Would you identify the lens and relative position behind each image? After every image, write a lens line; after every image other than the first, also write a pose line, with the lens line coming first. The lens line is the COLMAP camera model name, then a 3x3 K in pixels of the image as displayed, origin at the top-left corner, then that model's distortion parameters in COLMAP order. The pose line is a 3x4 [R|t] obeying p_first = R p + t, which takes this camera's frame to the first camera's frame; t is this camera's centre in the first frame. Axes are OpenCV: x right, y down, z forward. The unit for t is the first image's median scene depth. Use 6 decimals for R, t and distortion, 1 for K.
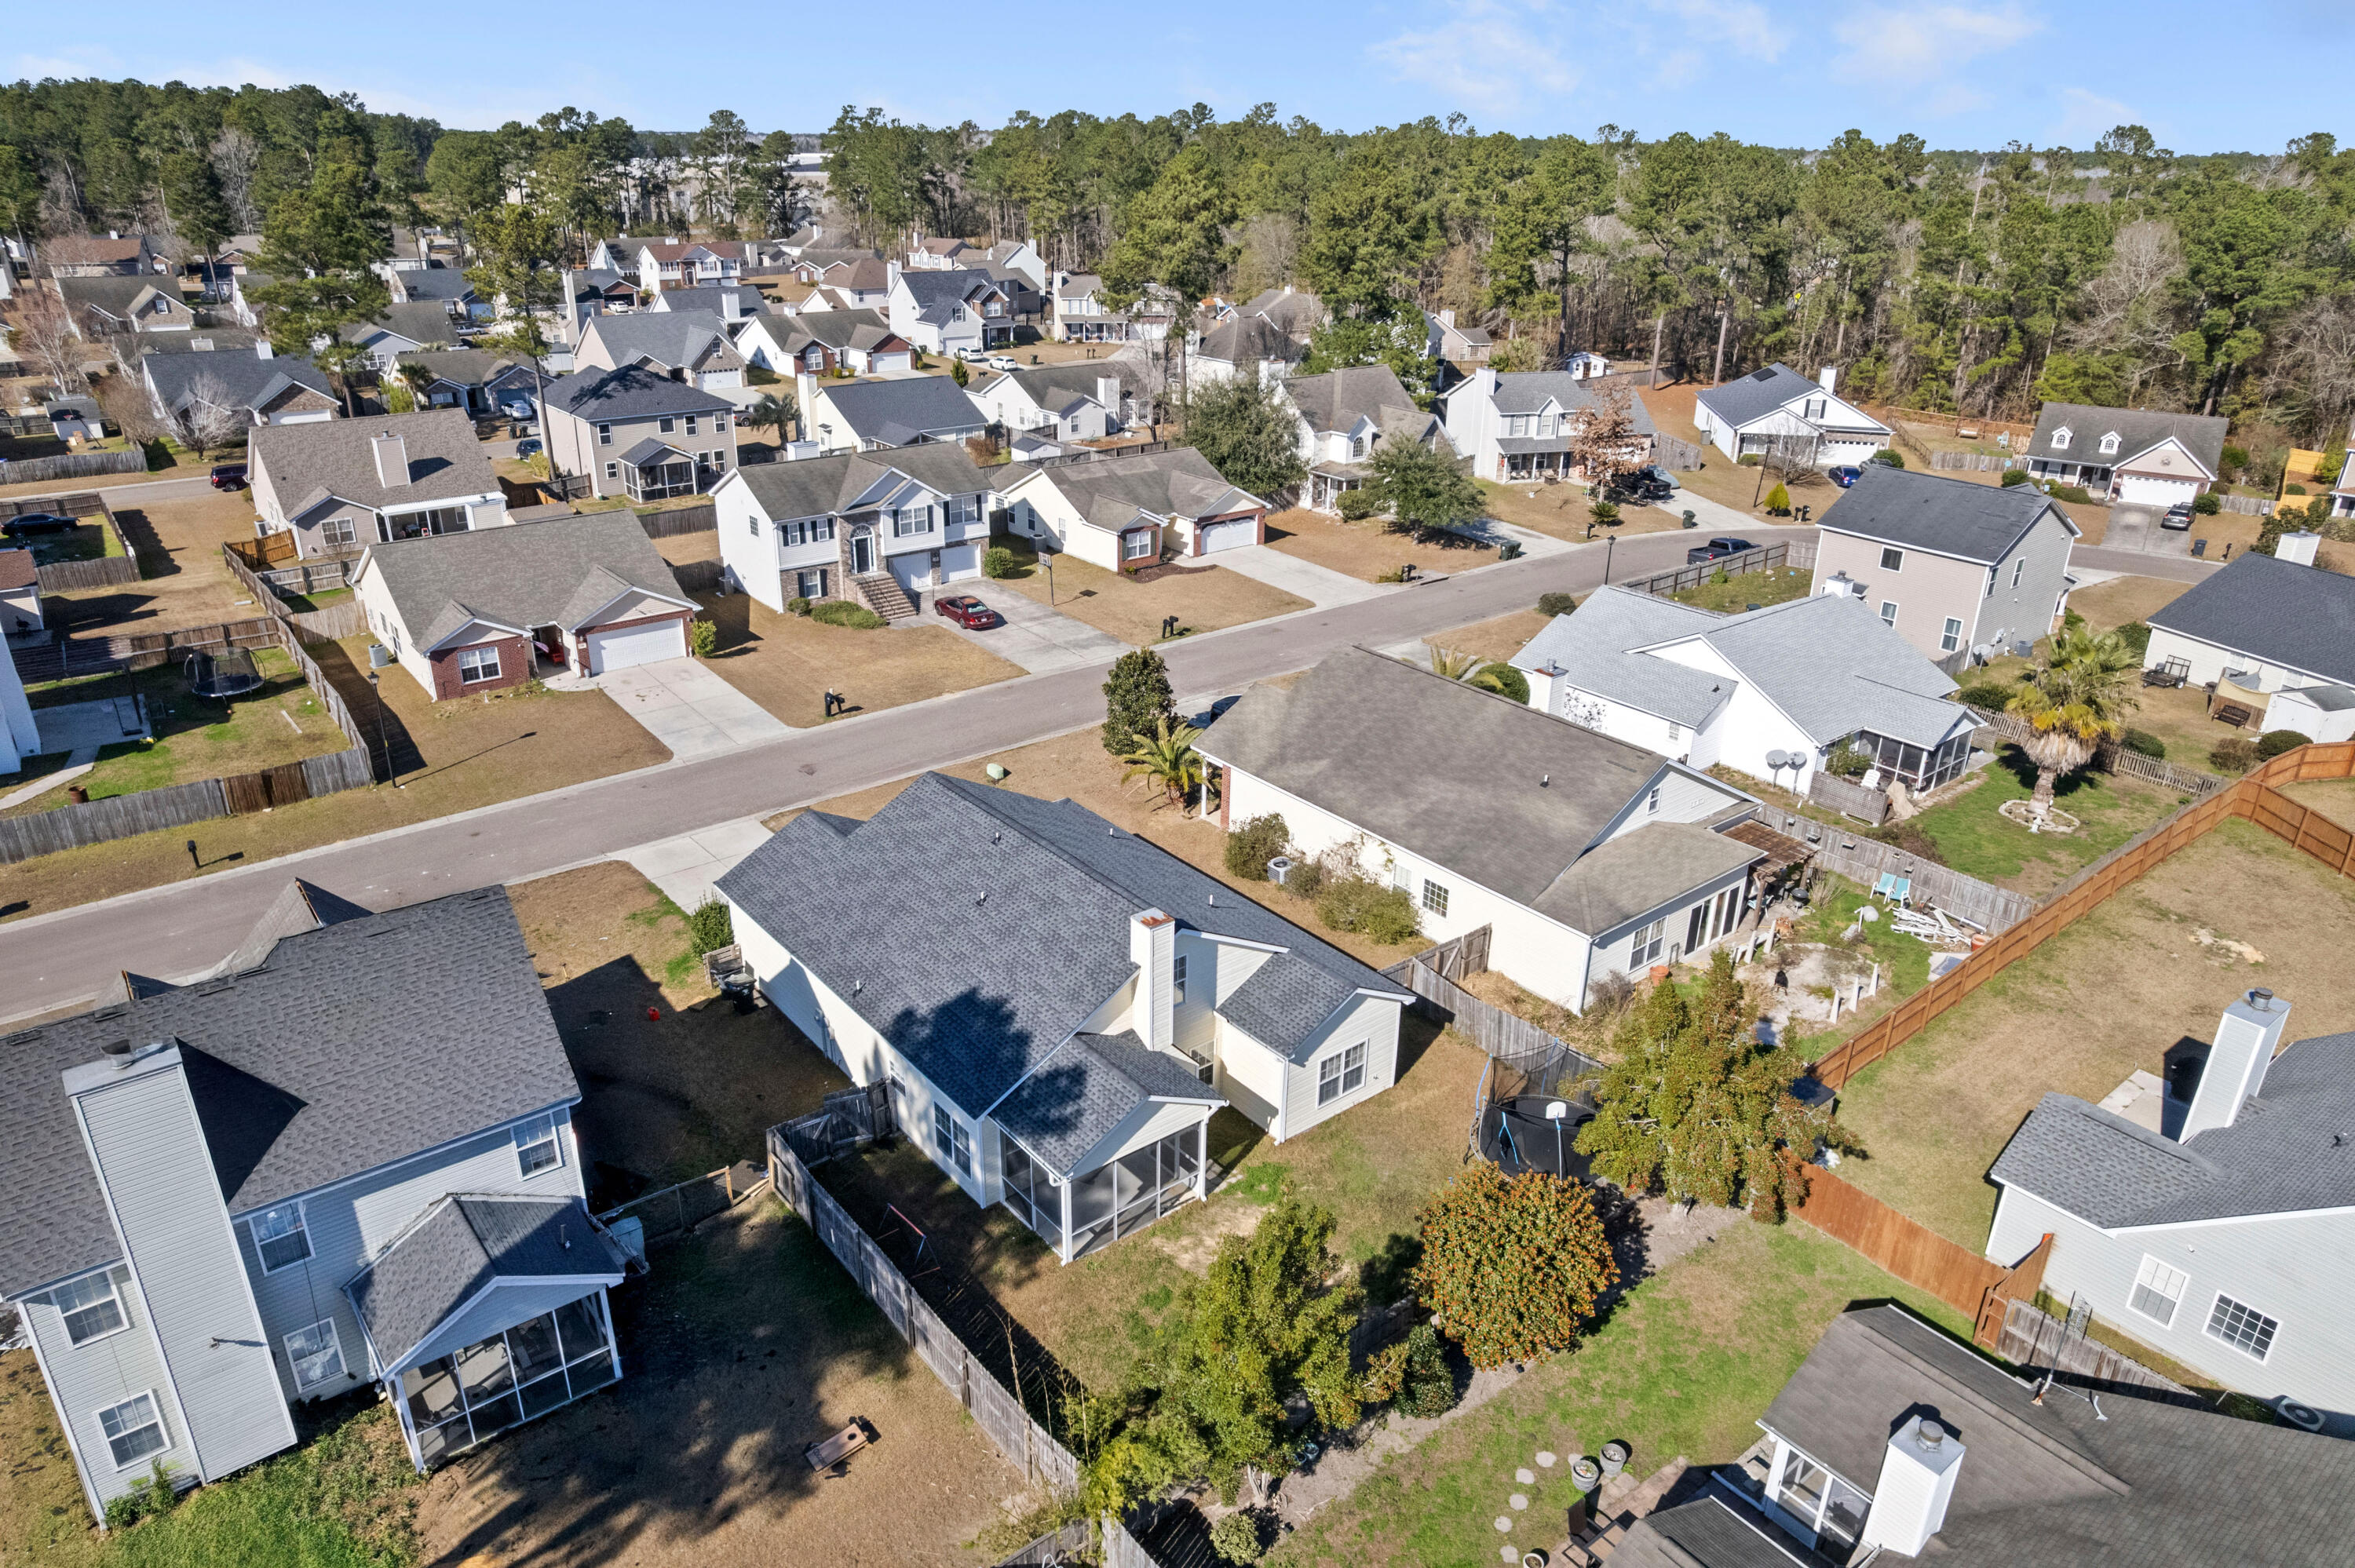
lens RADIAL K [[1515.0, 0, 1182.3], [0, 1515.0, 774.1], [0, 0, 1]] dist [-0.074817, 0.070902]
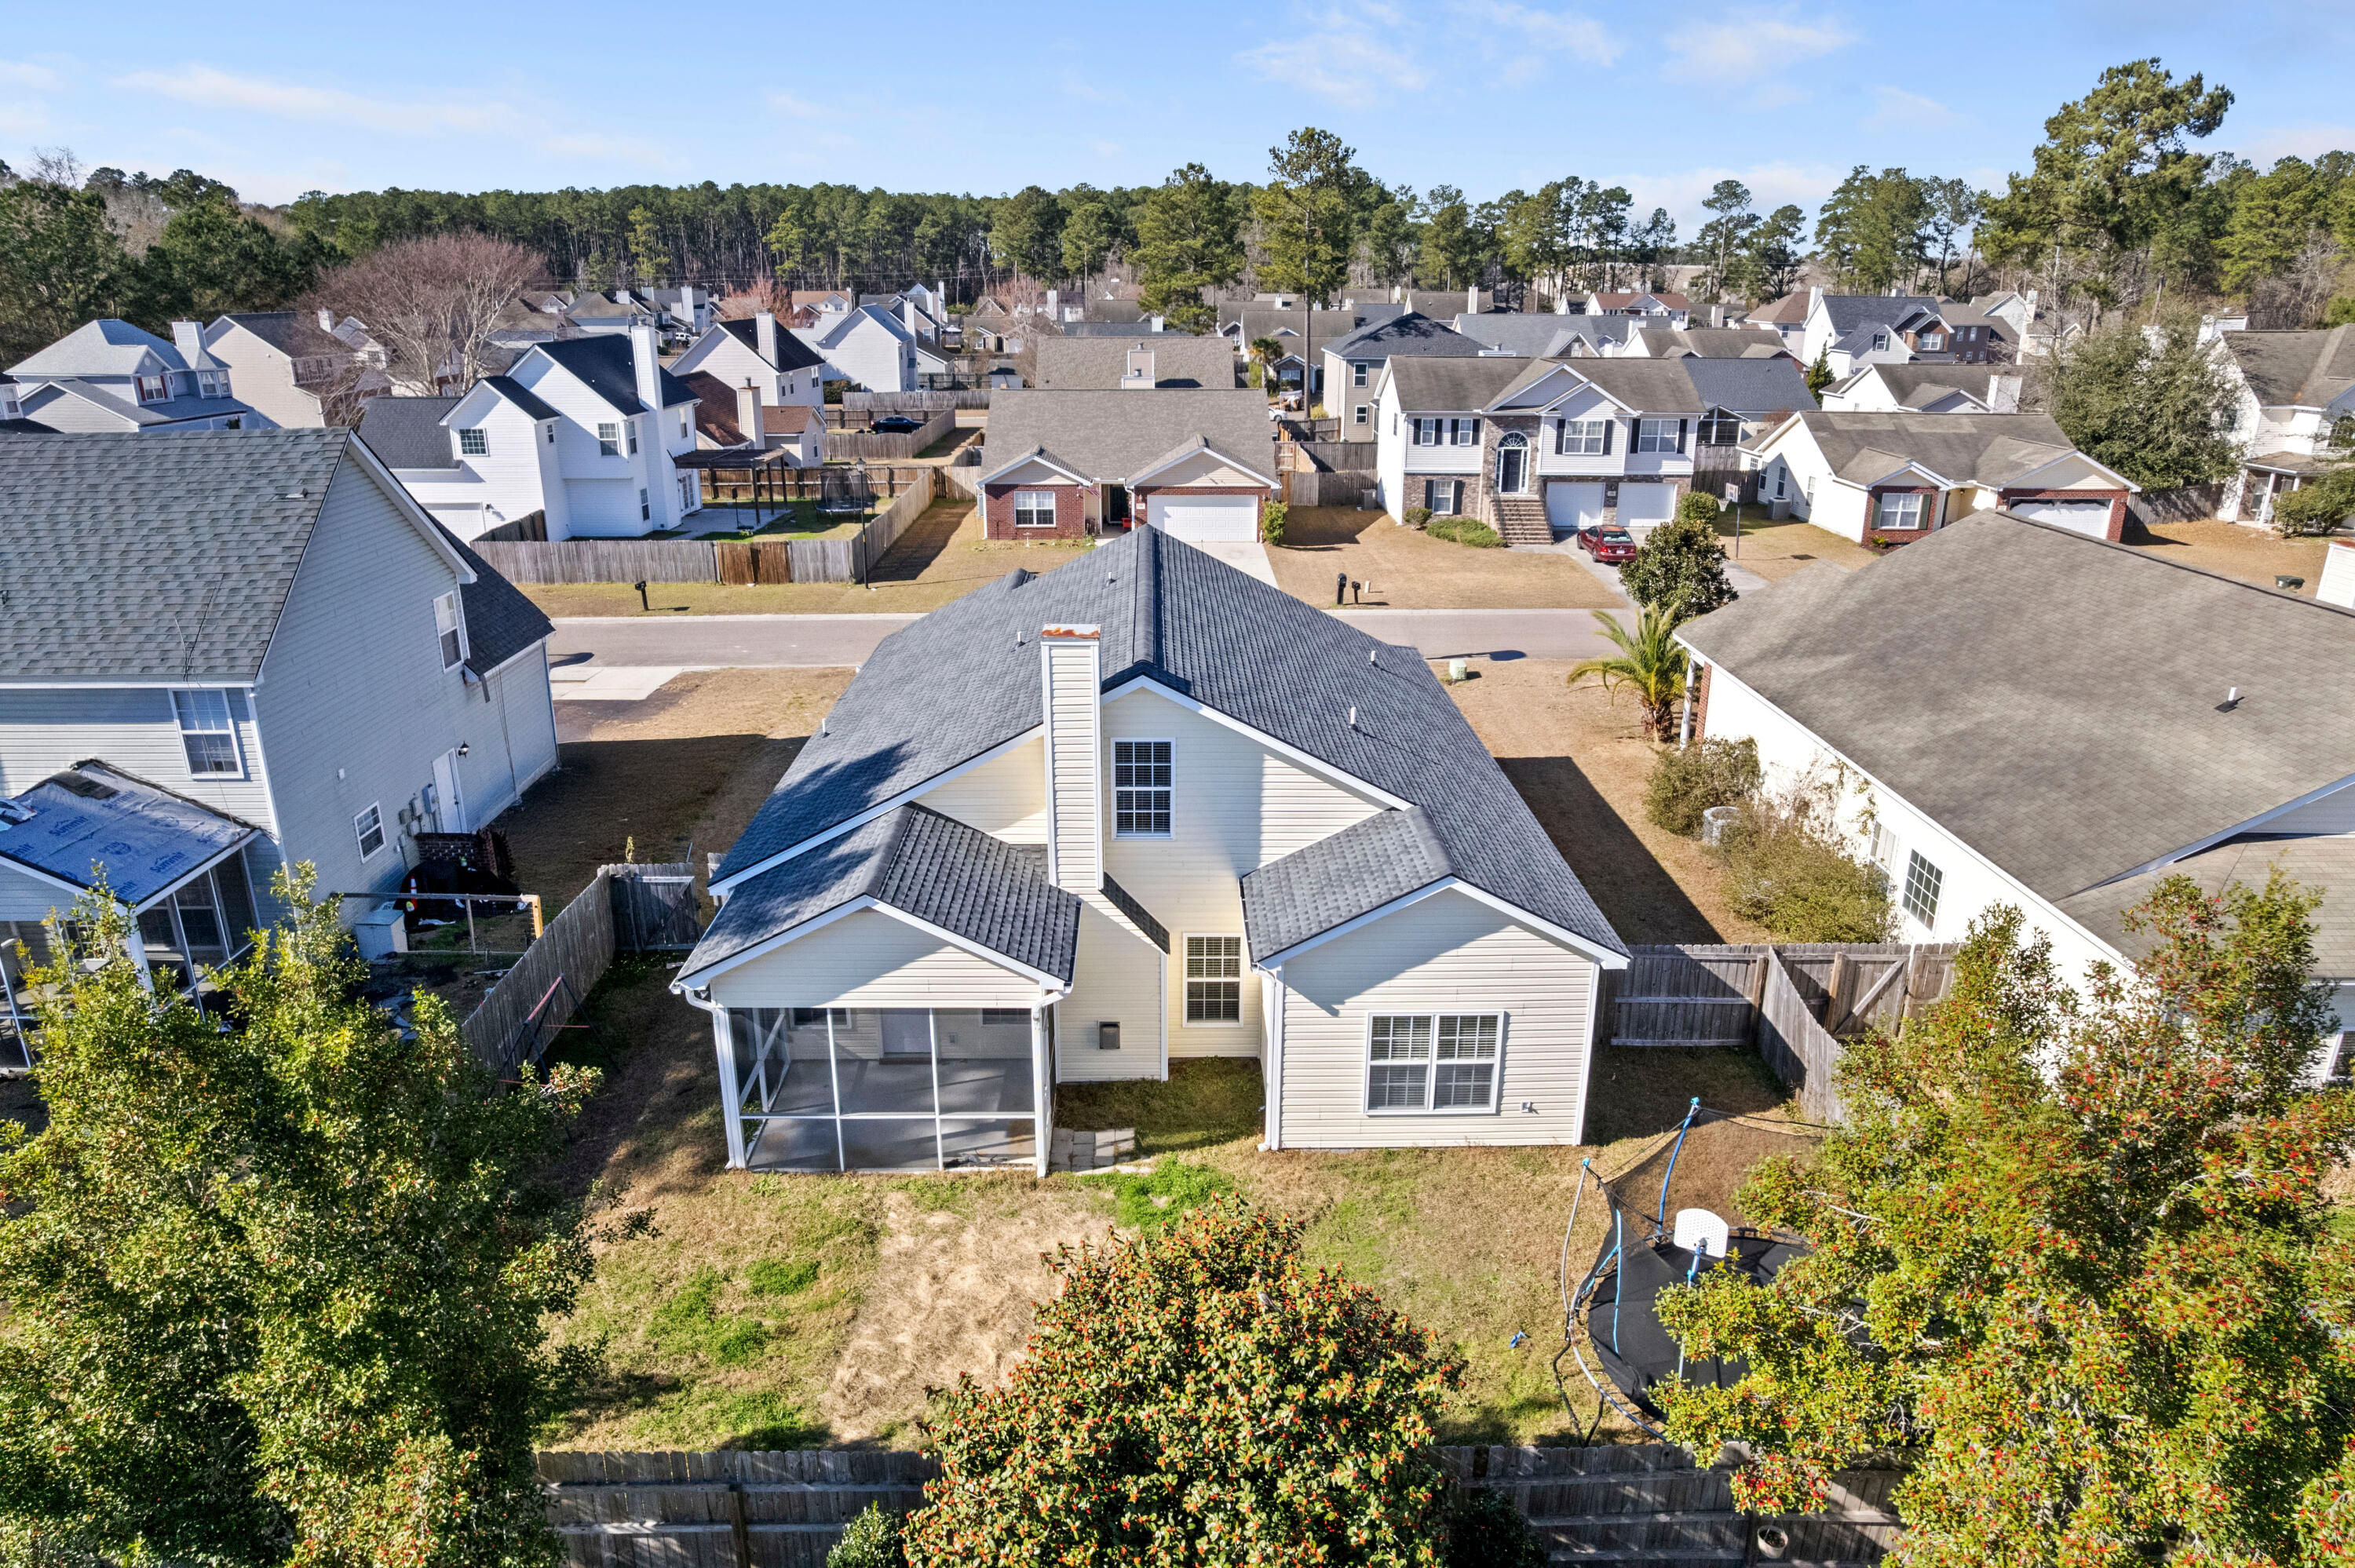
lens RADIAL K [[1507.7, 0, 1183.4], [0, 1507.7, 780.2], [0, 0, 1]] dist [-0.074820, 0.069585]
pose [[0.791183, 0.183835, -0.583296, 0.144414], [-0.229823, 0.973219, -0.005007, 0.059903], [0.566755, 0.138016, 0.812244, 0.251352]]
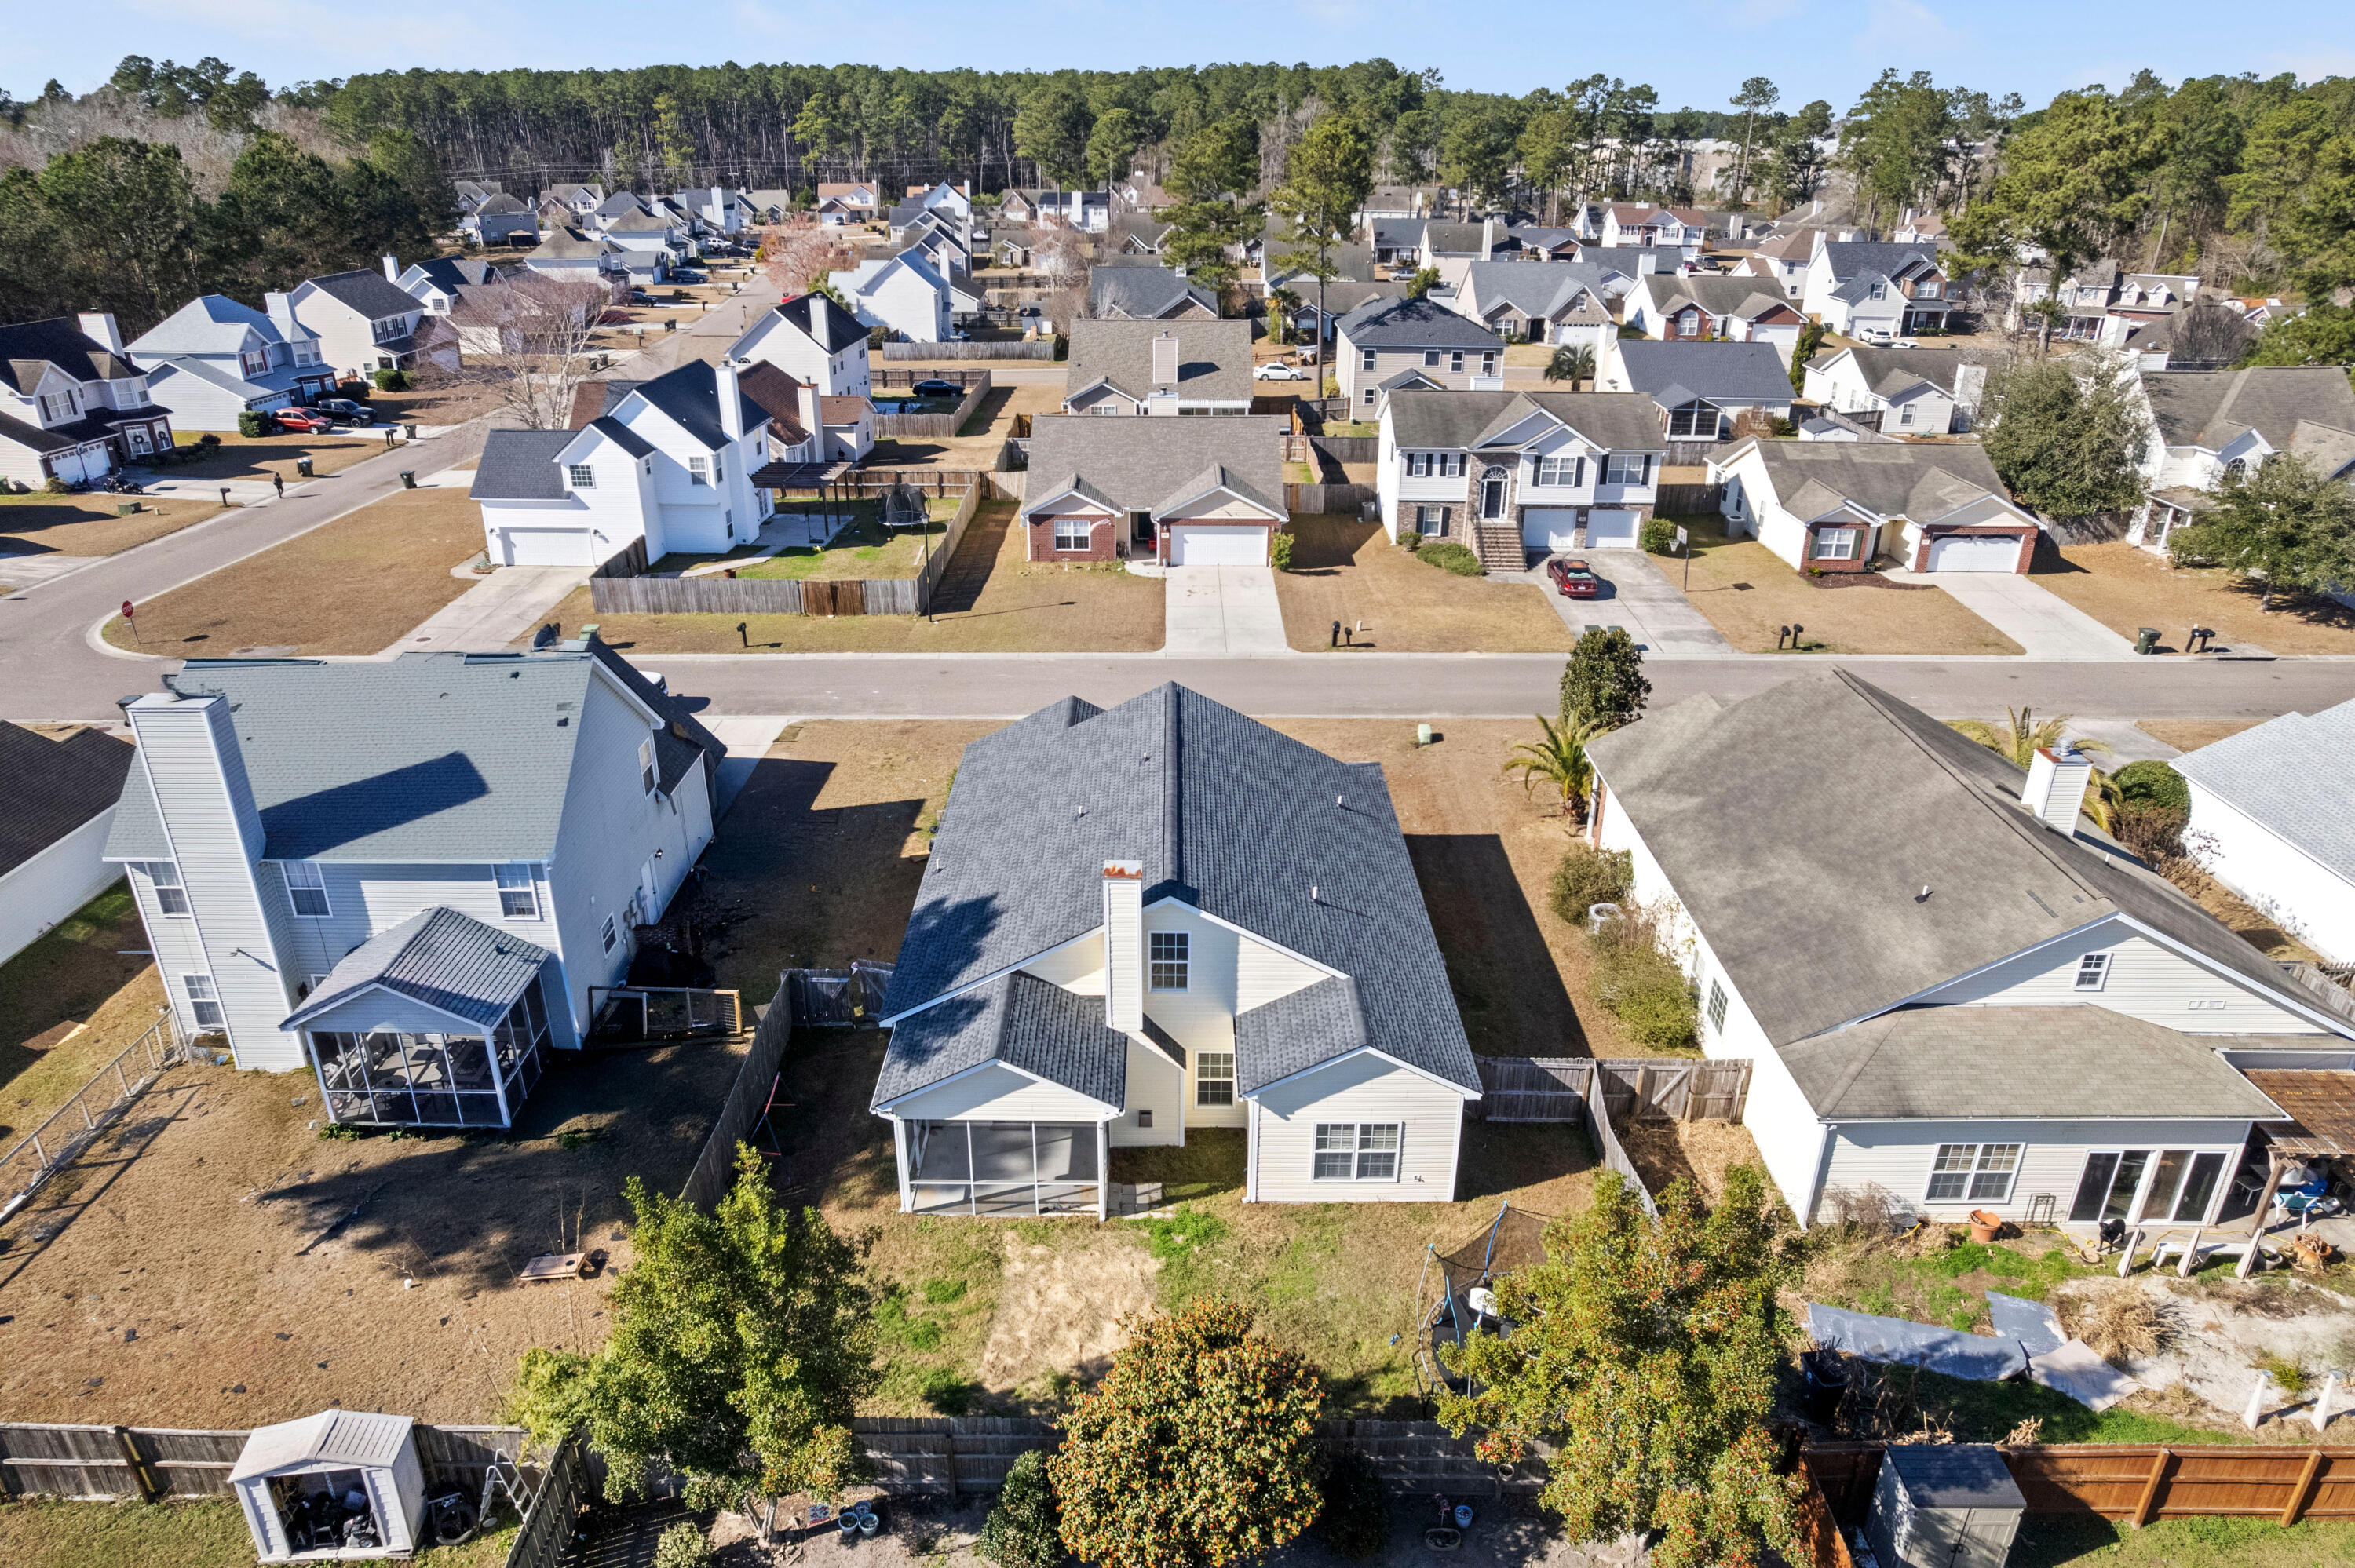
lens RADIAL K [[1507.7, 0, 1183.4], [0, 1507.7, 780.2], [0, 0, 1]] dist [-0.074820, 0.069585]
pose [[0.781935, 0.245024, -0.573185, 0.197883], [-0.238802, 0.967105, 0.087644, -0.013564], [0.575805, 0.068346, 0.814725, 0.148246]]
